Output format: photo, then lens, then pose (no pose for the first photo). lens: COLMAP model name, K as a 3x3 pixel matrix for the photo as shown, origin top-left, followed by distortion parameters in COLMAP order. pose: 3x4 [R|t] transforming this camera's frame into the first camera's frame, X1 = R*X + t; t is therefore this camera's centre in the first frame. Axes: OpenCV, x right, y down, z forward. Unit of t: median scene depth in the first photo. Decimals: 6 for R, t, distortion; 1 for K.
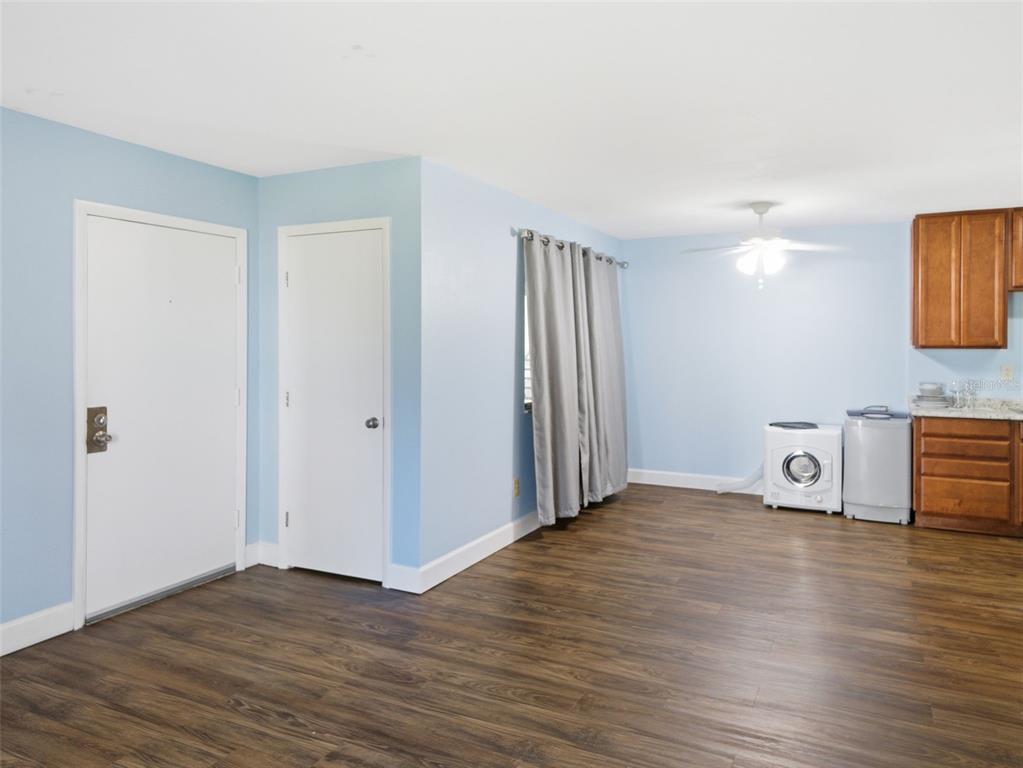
lens RADIAL K [[727.4, 0, 511.8], [0, 727.4, 340.3], [0, 0, 1]] dist [0.042614, -0.031401]
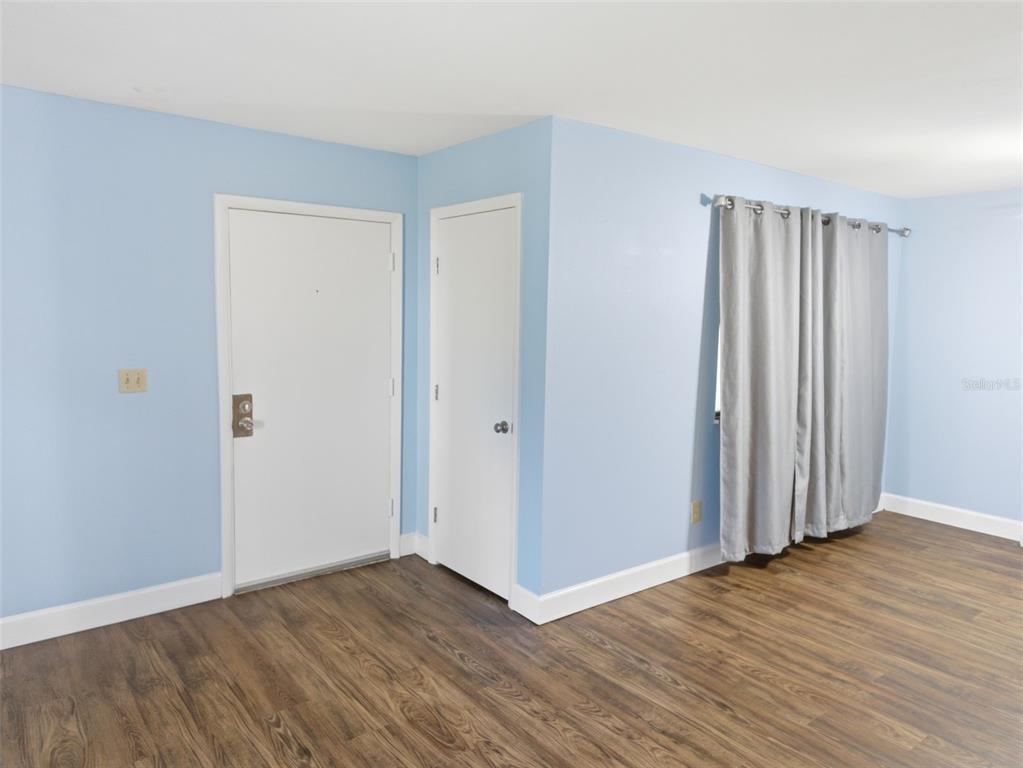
lens RADIAL K [[711.8, 0, 508.5], [0, 711.8, 369.6], [0, 0, 1]] dist [0.041942, -0.032471]
pose [[0.899969, 0.052174, -0.432821, 0.185785], [-0.014273, 0.995807, 0.090362, -0.035743], [0.435721, -0.075145, 0.896940, 0.214389]]
